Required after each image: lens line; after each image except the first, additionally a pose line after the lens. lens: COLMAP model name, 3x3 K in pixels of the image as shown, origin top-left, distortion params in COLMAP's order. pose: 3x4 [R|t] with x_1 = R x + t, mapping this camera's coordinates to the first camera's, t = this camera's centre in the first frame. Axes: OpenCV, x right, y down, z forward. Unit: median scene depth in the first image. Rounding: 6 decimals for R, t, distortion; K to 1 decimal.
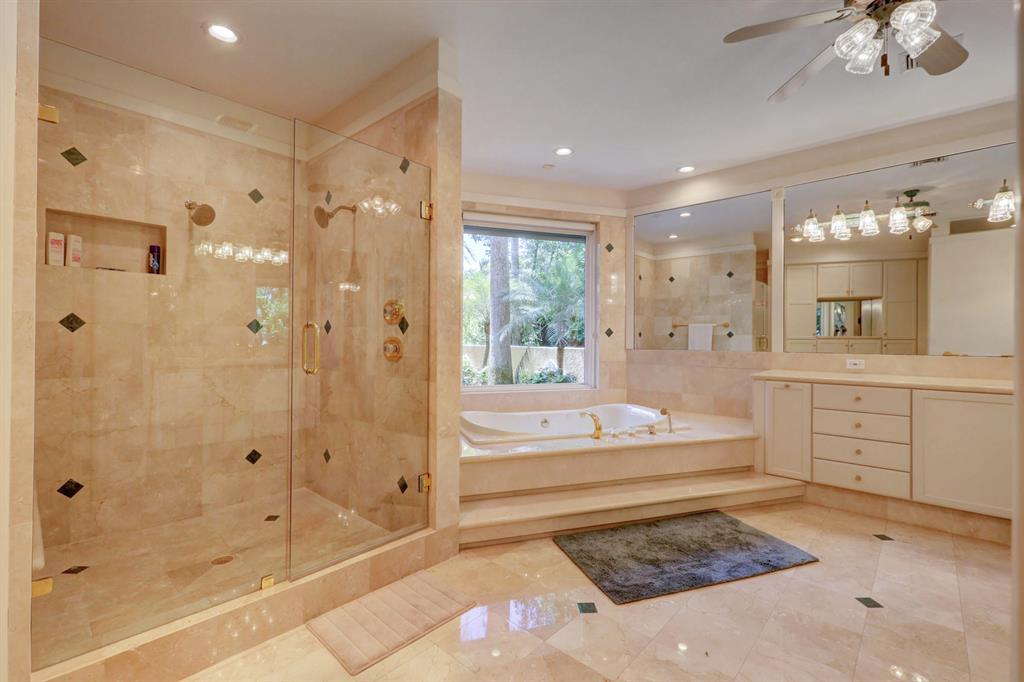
lens RADIAL K [[451.6, 0, 512.1], [0, 451.6, 337.5], [0, 0, 1]] dist [0.000796, -0.000081]
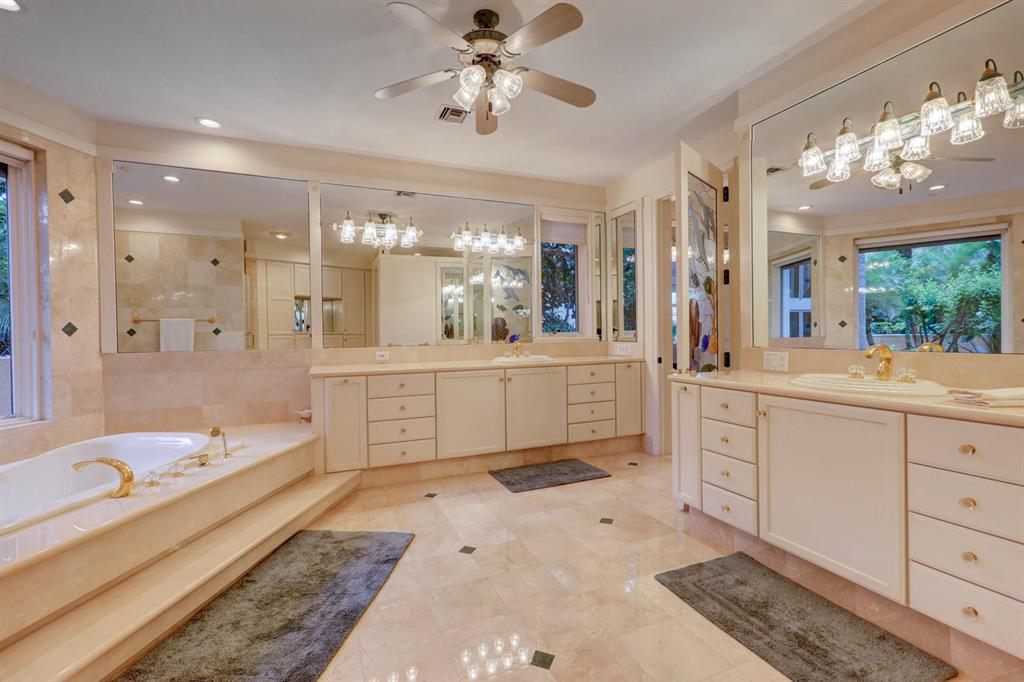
lens RADIAL K [[451.6, 0, 513.8], [0, 451.6, 336.1], [0, 0, 1]] dist [0.000796, -0.000081]
pose [[0.409156, -0.017706, 0.912292, -0.162317], [0.014370, 0.999813, 0.012960, -0.001084], [-0.912351, 0.007806, 0.409334, 0.243166]]
